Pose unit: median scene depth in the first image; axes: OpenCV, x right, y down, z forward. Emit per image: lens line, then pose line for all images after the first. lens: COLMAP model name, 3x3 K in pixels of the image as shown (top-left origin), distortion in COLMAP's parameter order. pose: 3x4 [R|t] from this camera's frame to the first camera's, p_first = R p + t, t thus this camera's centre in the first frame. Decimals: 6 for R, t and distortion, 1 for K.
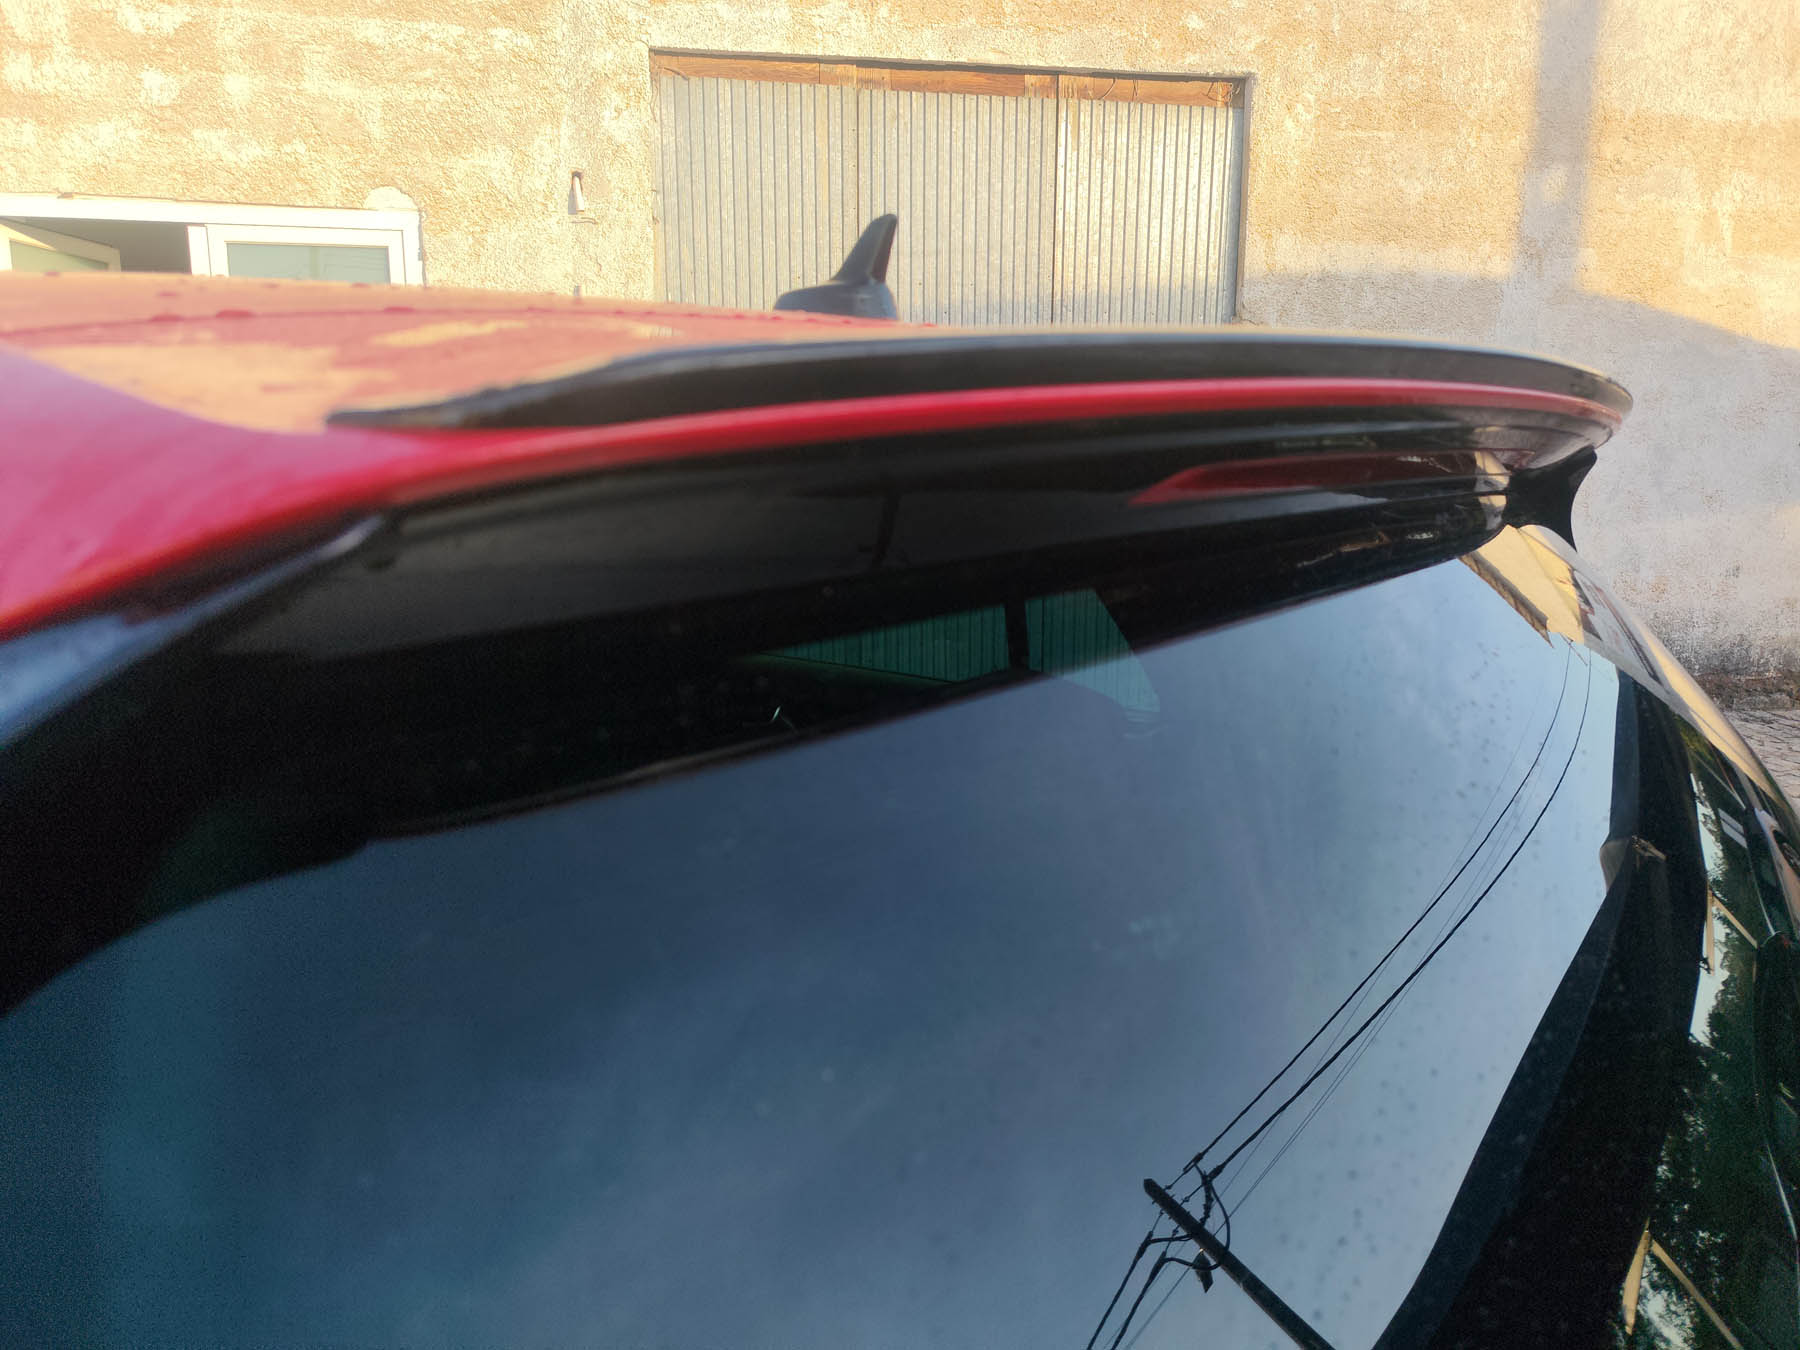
lens RADIAL K [[1267.8, 0, 898.0], [0, 1267.8, 678.7], [0, 0, 1]] dist [0.018077, -0.015979]
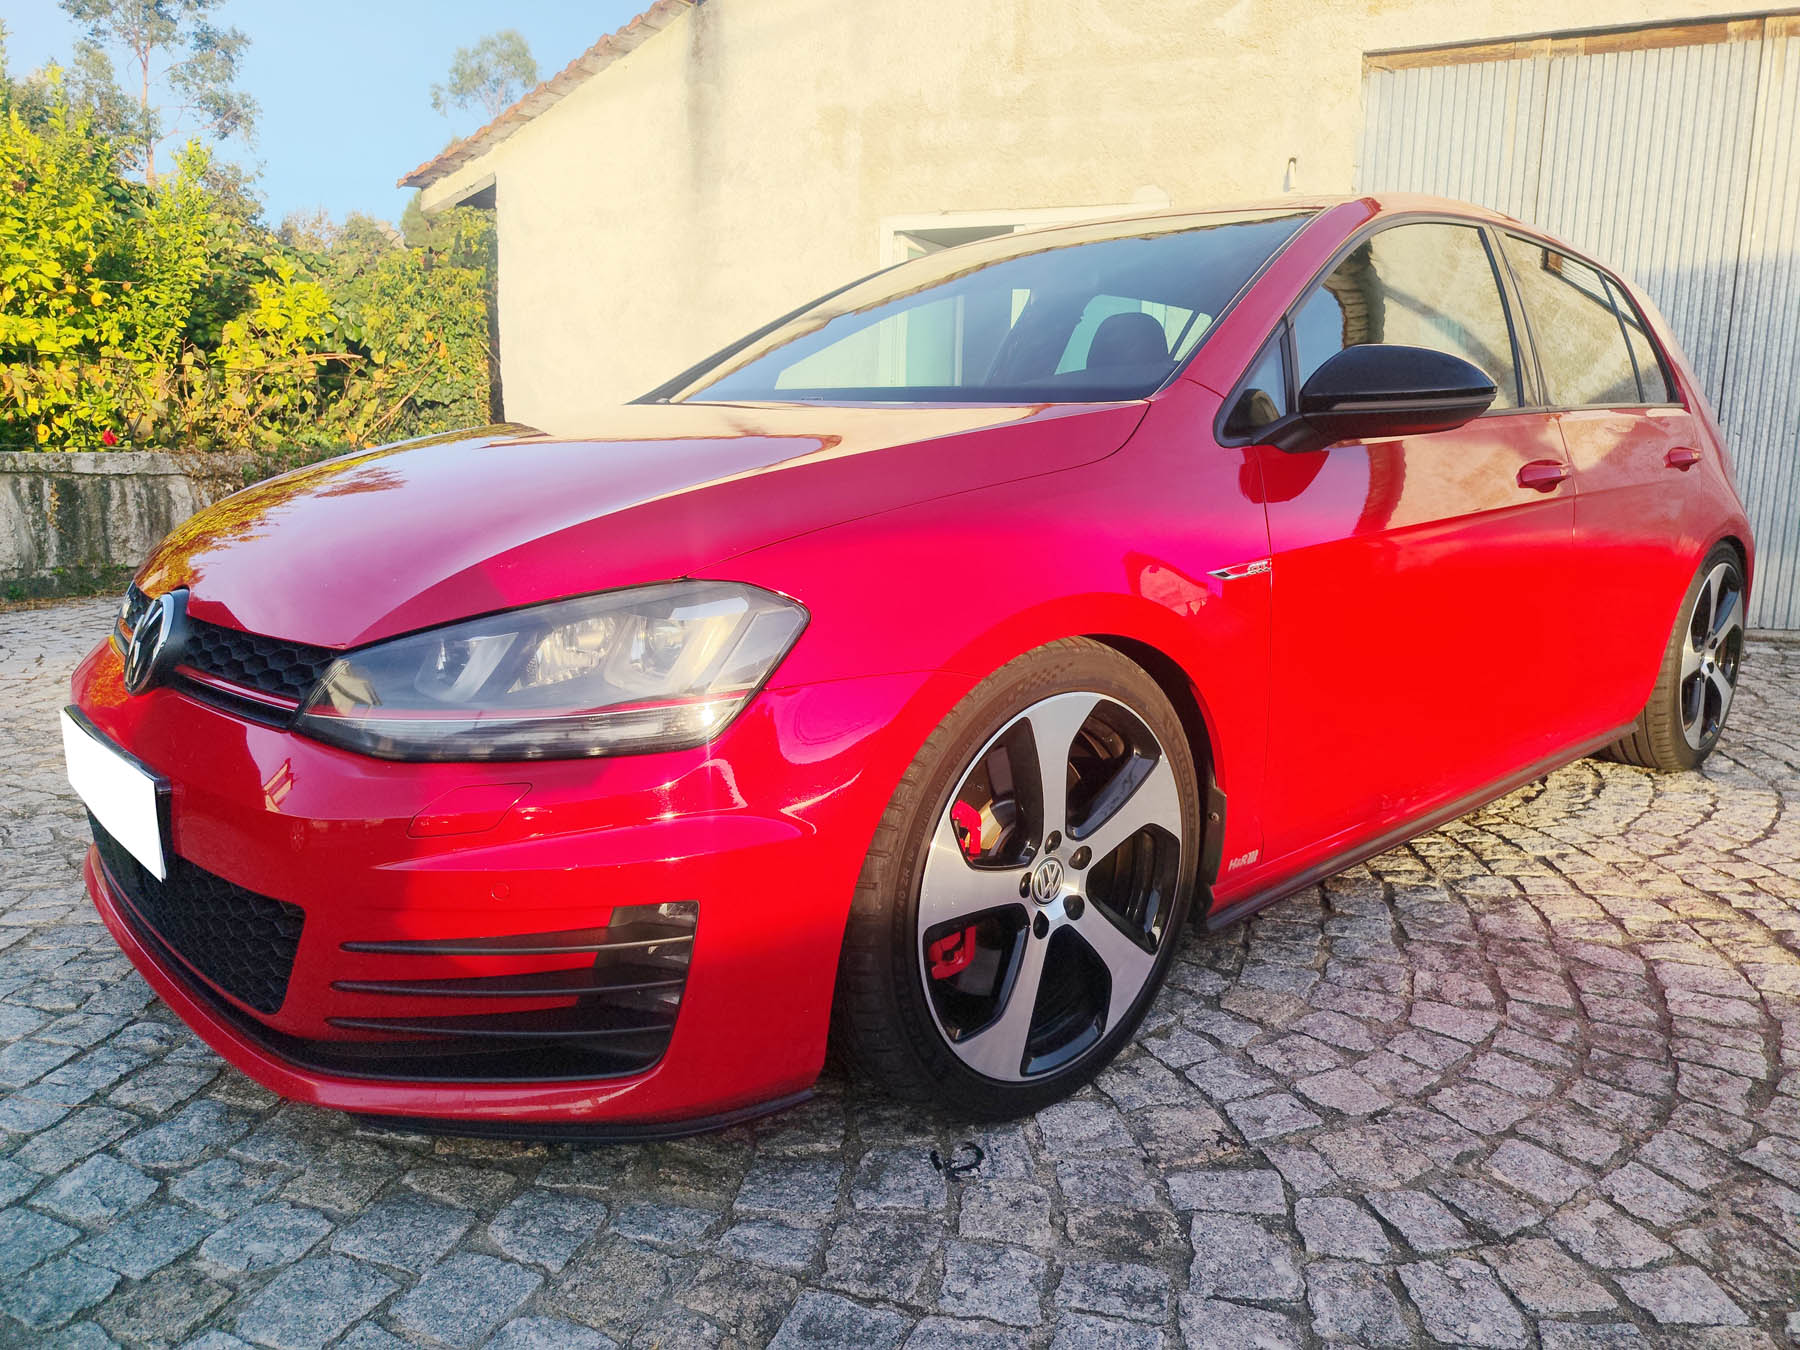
lens RADIAL K [[1267.8, 0, 898.2], [0, 1267.8, 679.2], [0, 0, 1]] dist [0.018077, -0.015979]
pose [[0.856521, 0.094706, -0.507348, 0.101984], [-0.103881, 0.994537, 0.010273, 0.144710], [0.505550, 0.043904, 0.861680, -0.268088]]
